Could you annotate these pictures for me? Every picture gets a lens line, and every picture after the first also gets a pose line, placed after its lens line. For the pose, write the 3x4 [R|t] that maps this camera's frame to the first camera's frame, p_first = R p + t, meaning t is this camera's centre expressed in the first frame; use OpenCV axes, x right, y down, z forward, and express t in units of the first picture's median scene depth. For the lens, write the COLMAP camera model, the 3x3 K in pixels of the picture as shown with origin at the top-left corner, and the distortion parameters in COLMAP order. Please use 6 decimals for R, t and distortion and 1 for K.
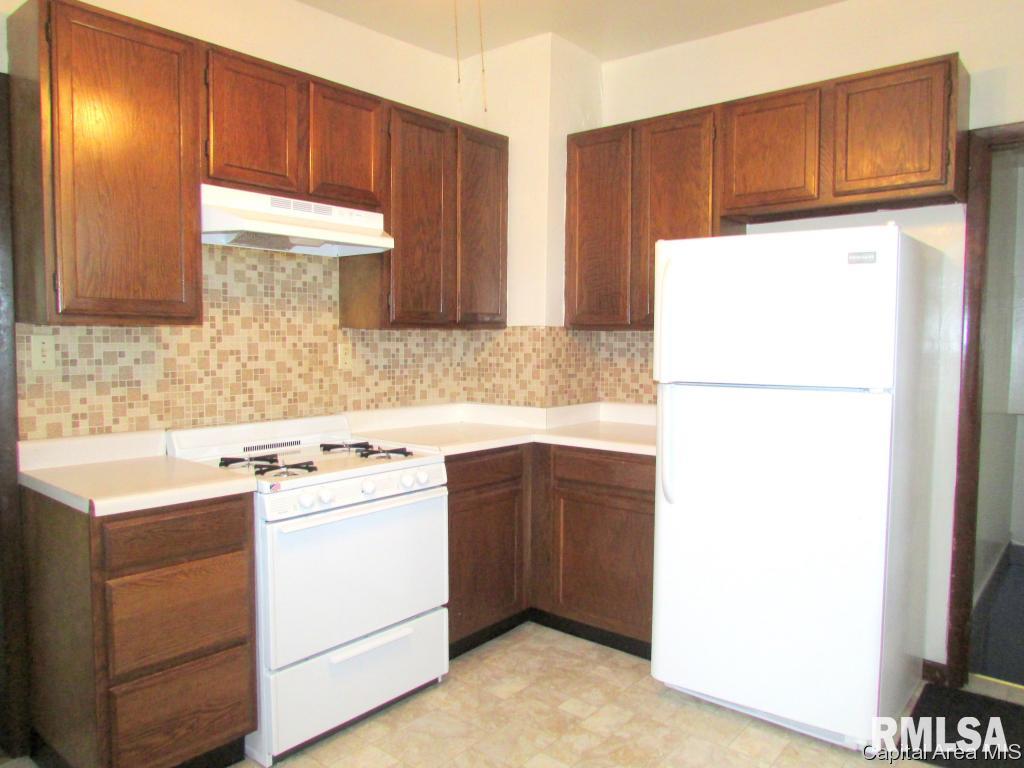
lens RADIAL K [[732.2, 0, 510.8], [0, 732.2, 378.6], [0, 0, 1]] dist [-0.005278, 0.008215]
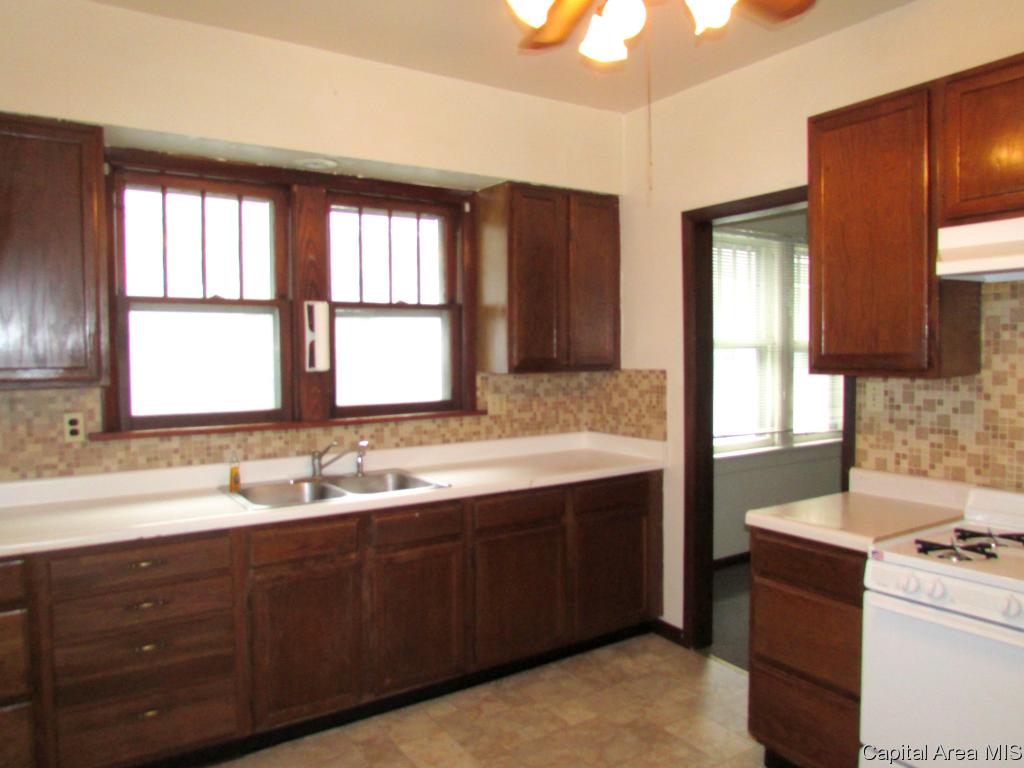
lens RADIAL K [[732.2, 0, 510.5], [0, 732.2, 384.9], [0, 0, 1]] dist [-0.005278, 0.008215]
pose [[-0.278840, 0.040654, -0.959477, 0.618134], [-0.042570, 0.997598, 0.054641, -0.088533], [0.959394, 0.056081, -0.276439, 0.709280]]
